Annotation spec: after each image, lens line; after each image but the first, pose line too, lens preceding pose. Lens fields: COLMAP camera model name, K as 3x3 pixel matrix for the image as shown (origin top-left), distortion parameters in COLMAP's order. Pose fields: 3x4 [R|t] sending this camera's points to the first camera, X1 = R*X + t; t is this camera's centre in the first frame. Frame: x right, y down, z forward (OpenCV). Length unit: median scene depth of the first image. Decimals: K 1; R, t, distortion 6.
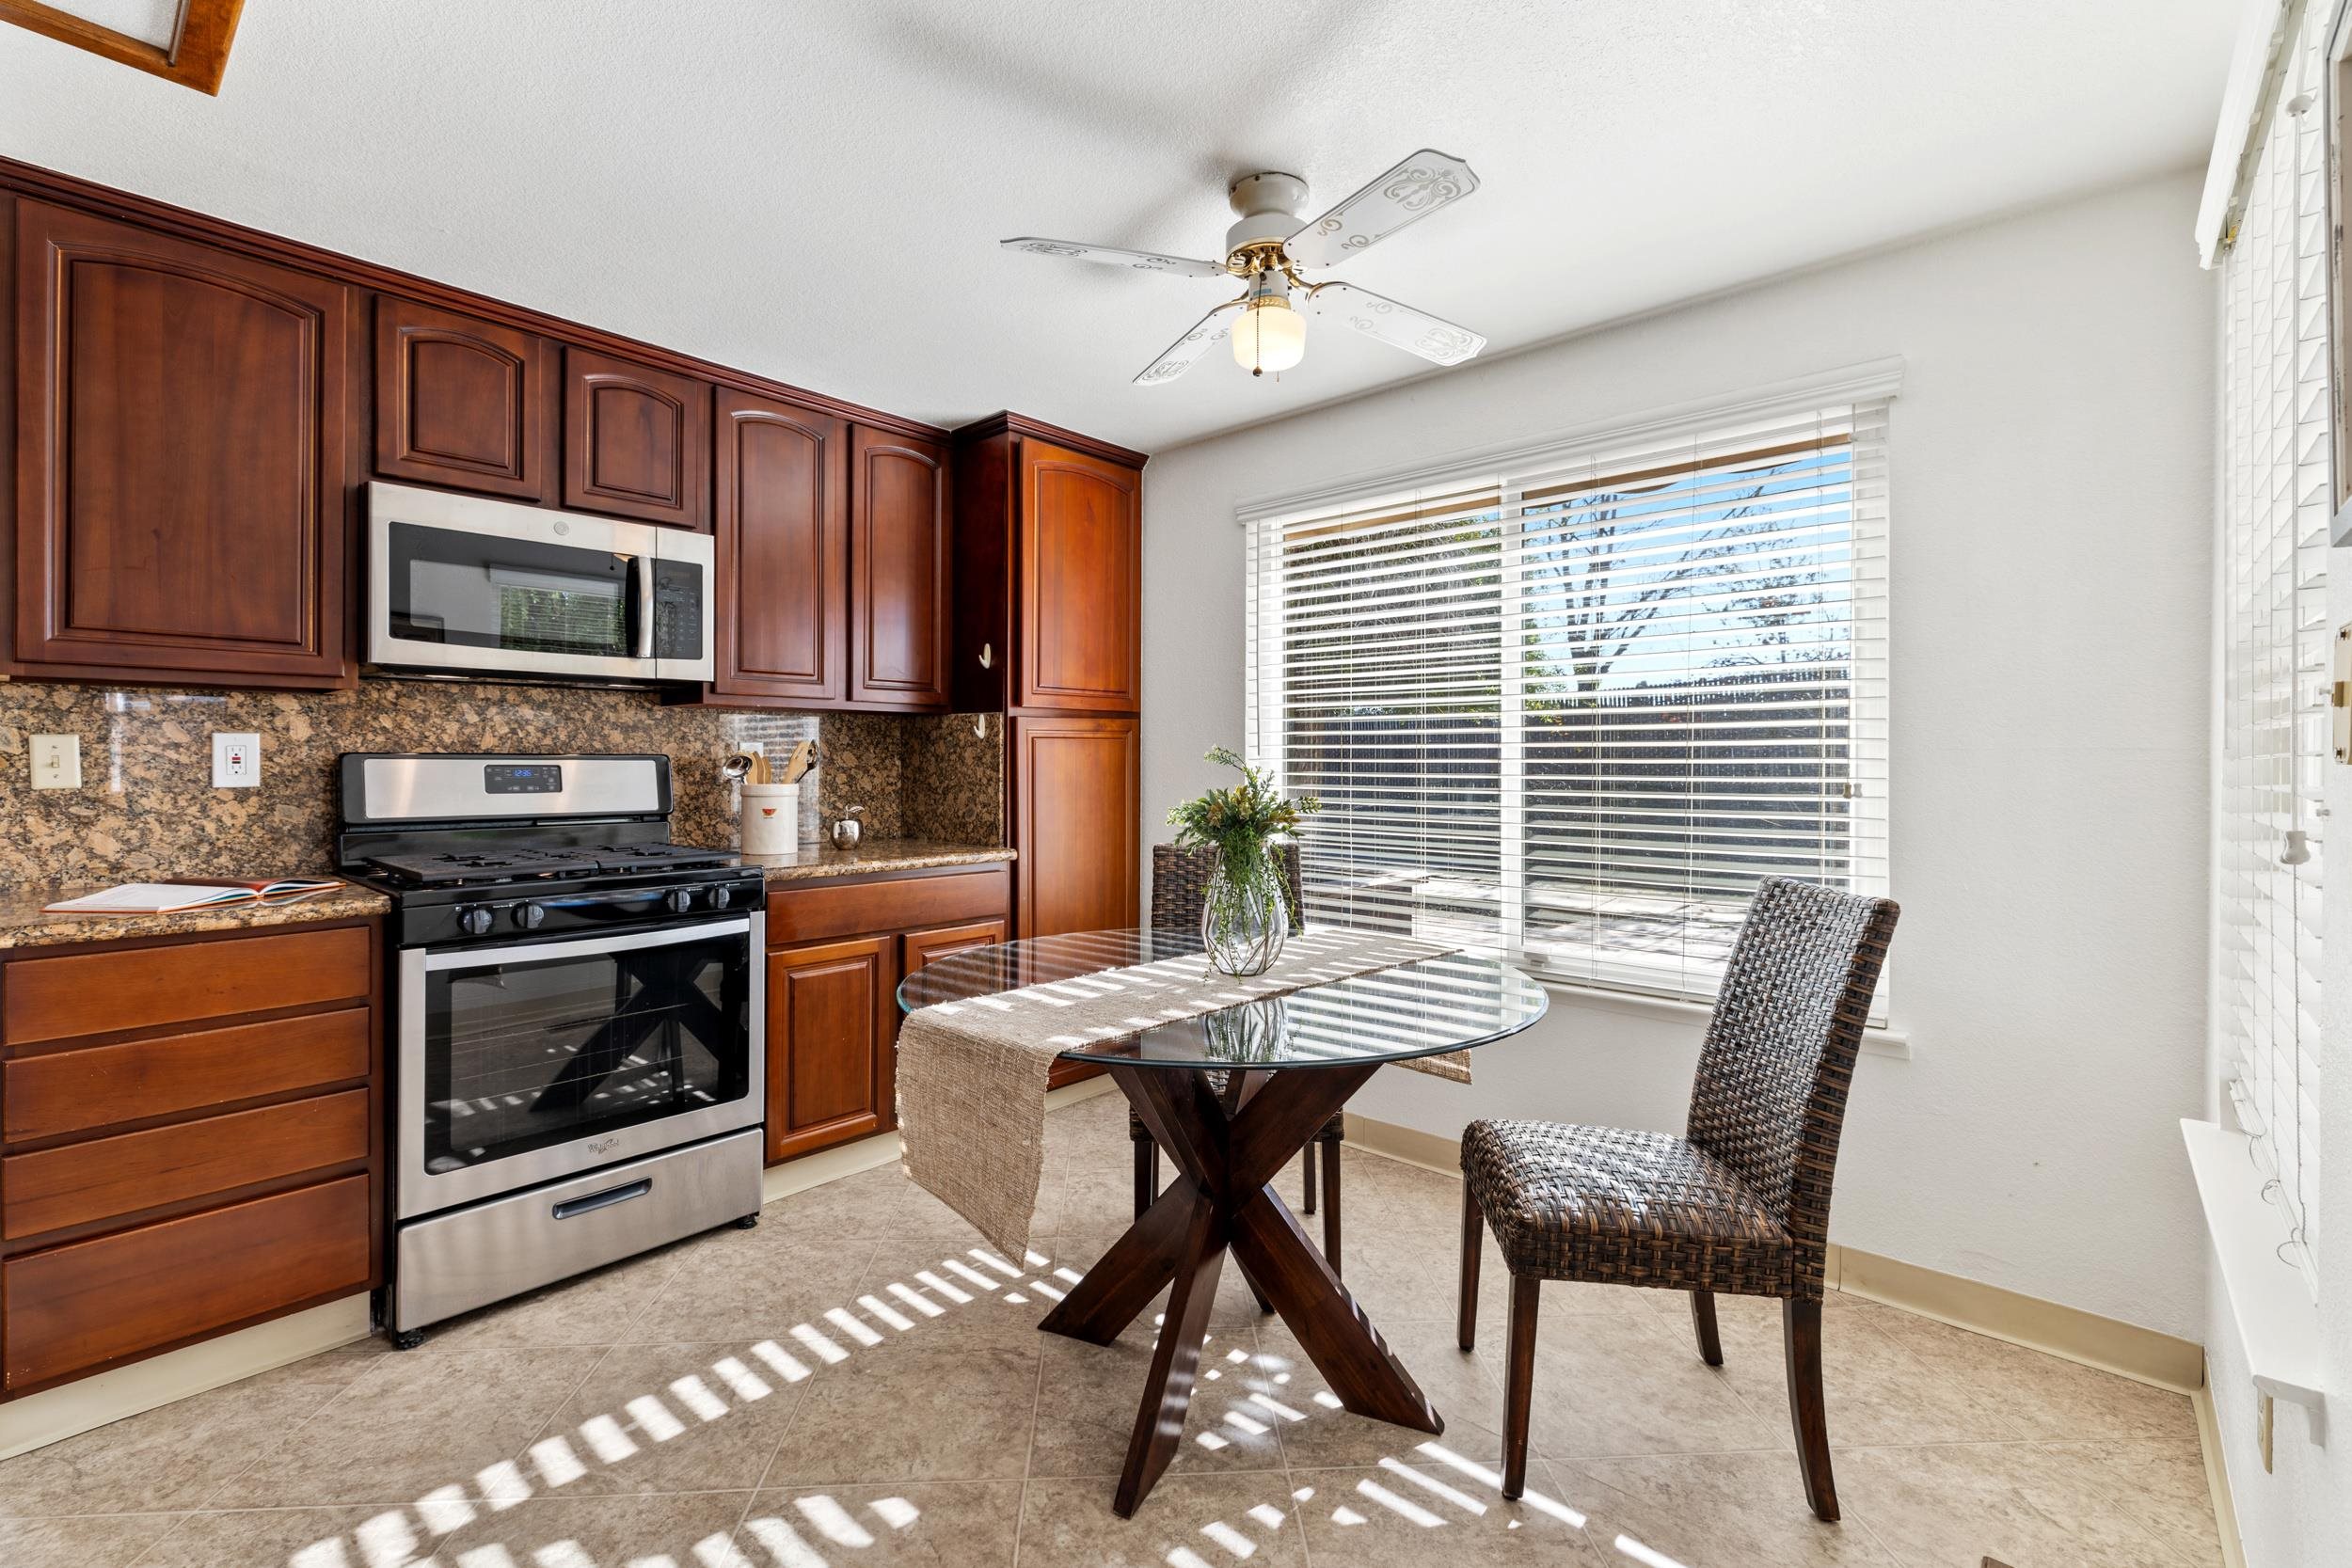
lens RADIAL K [[1014.2, 0, 1200.1], [0, 1014.2, 747.6], [0, 0, 1]] dist [0.003390, 0.001071]
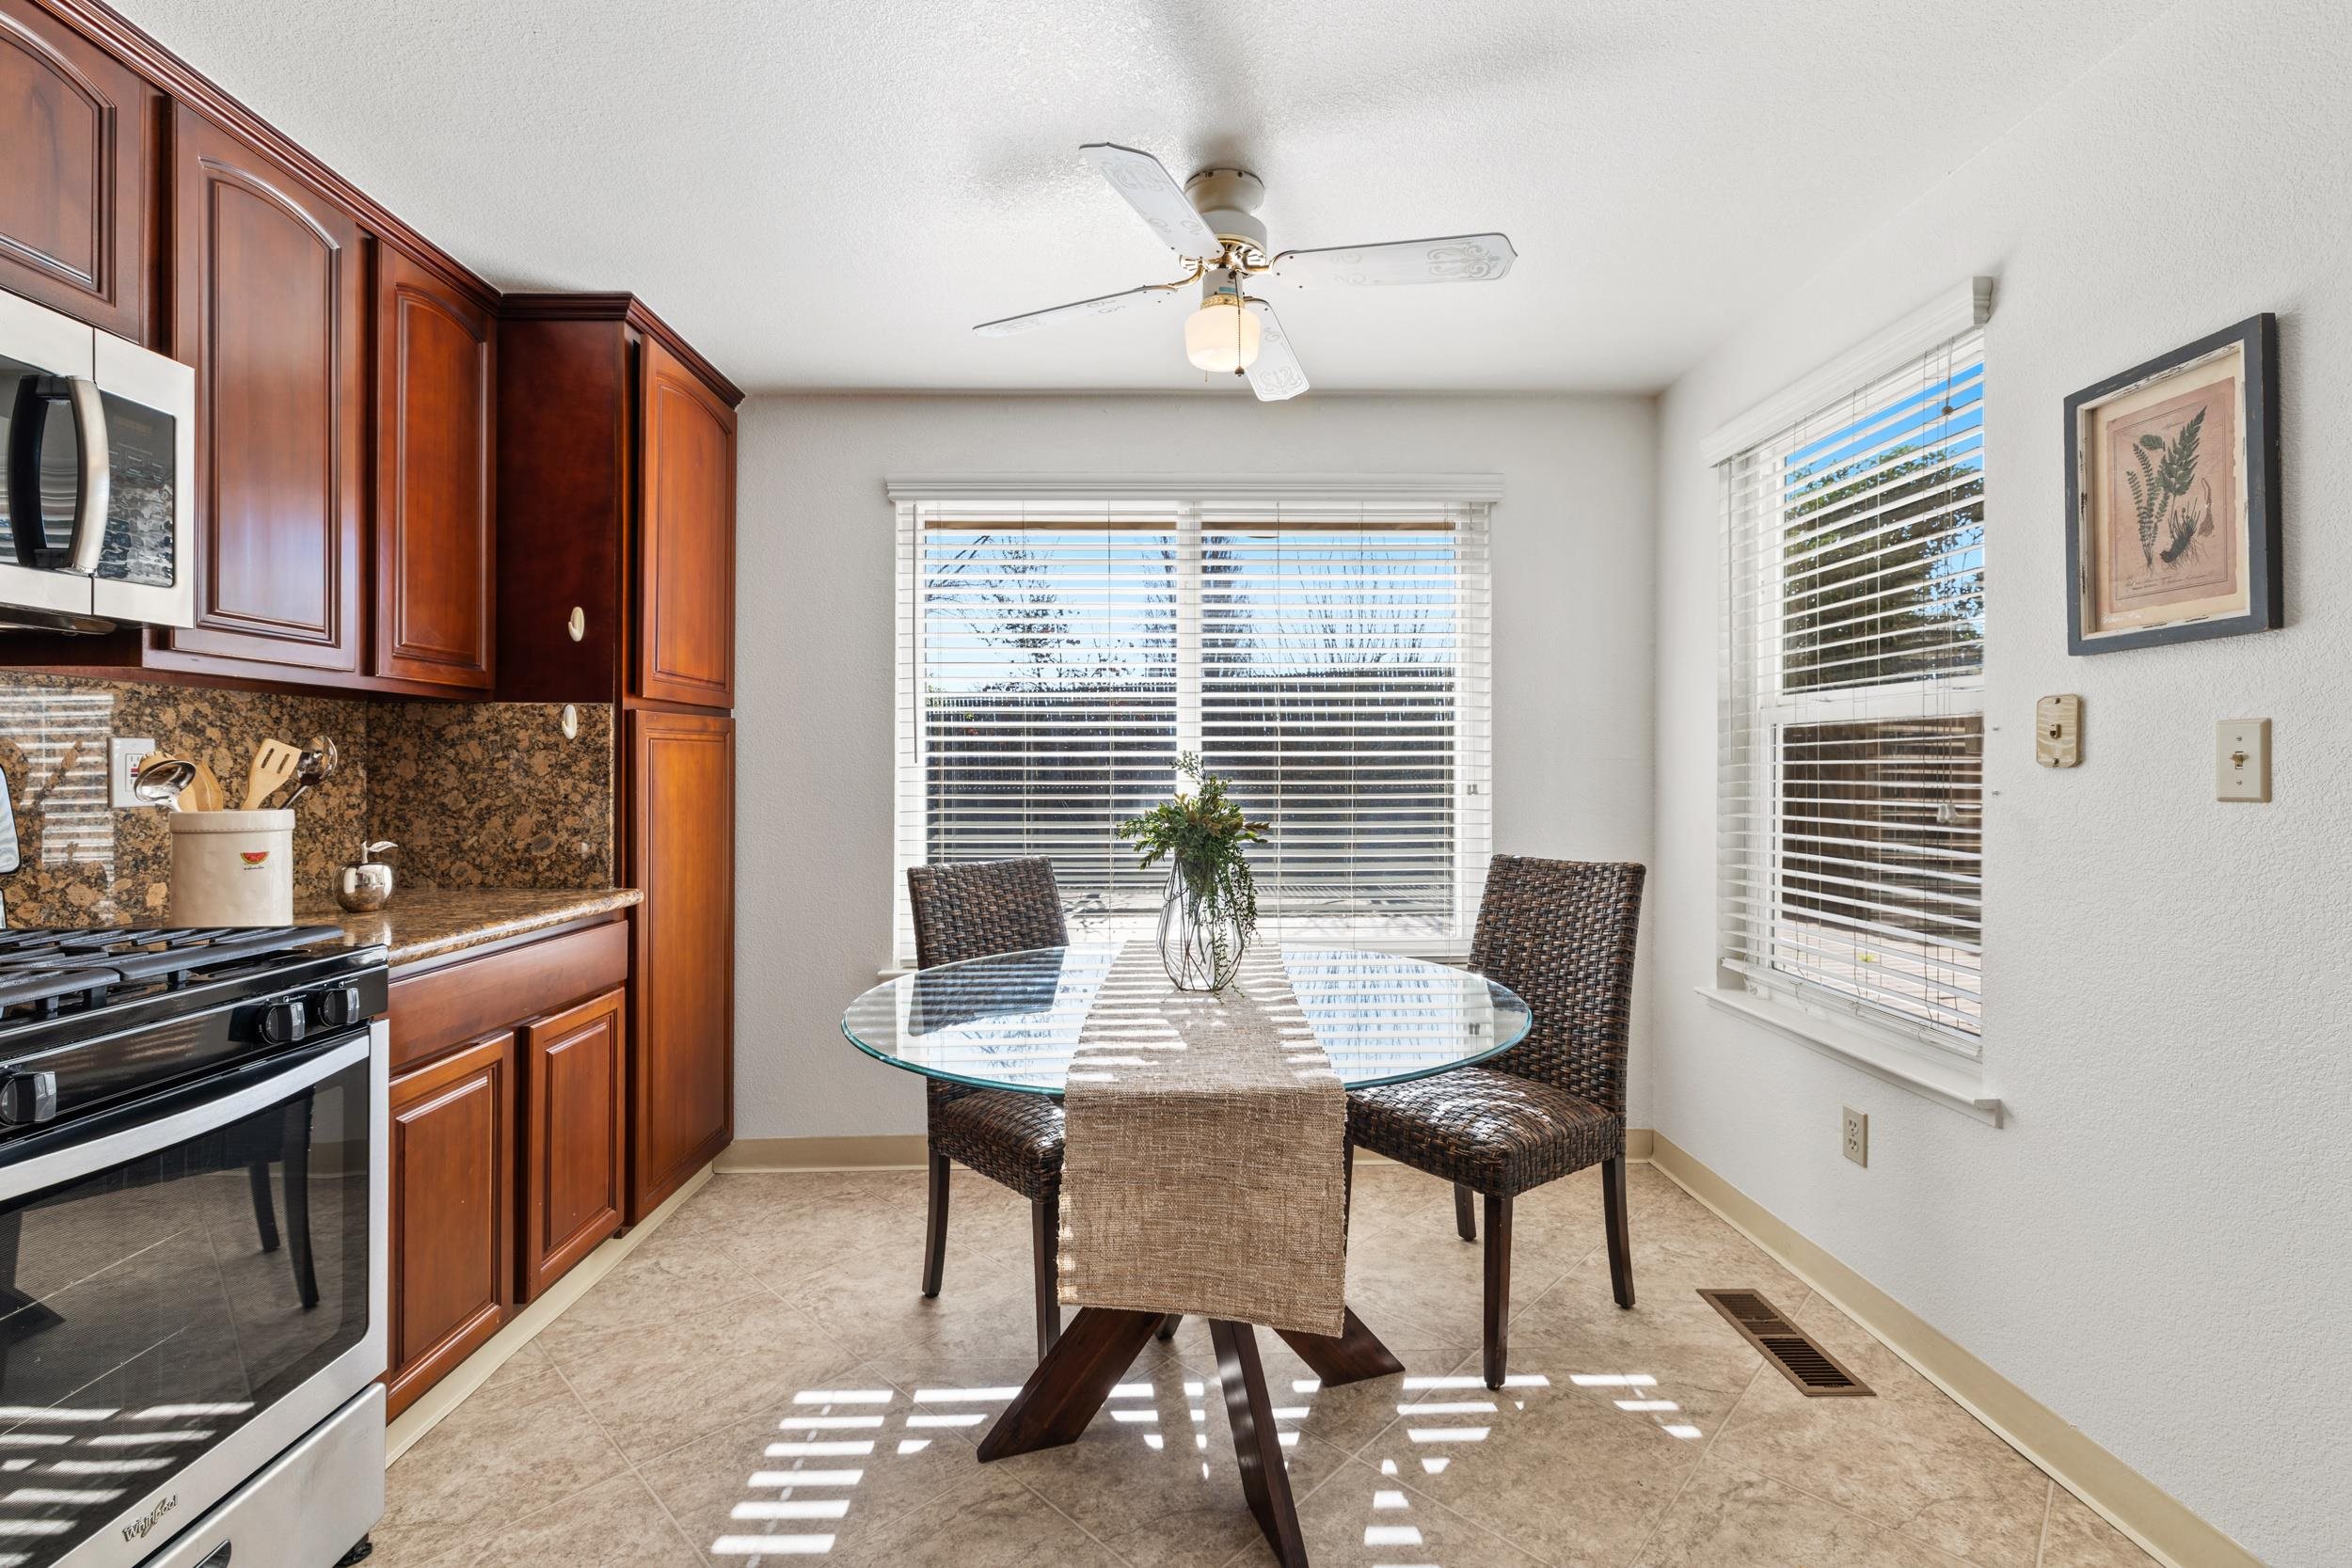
lens RADIAL K [[1014.2, 0, 1161.9], [0, 1014.2, 754.9], [0, 0, 1]] dist [0.003390, 0.001071]
pose [[0.742462, 0.006450, 0.669857, -0.501050], [-0.005209, 0.999979, -0.003855, 0.003975], [-0.669867, -0.000627, 0.742480, 0.244893]]
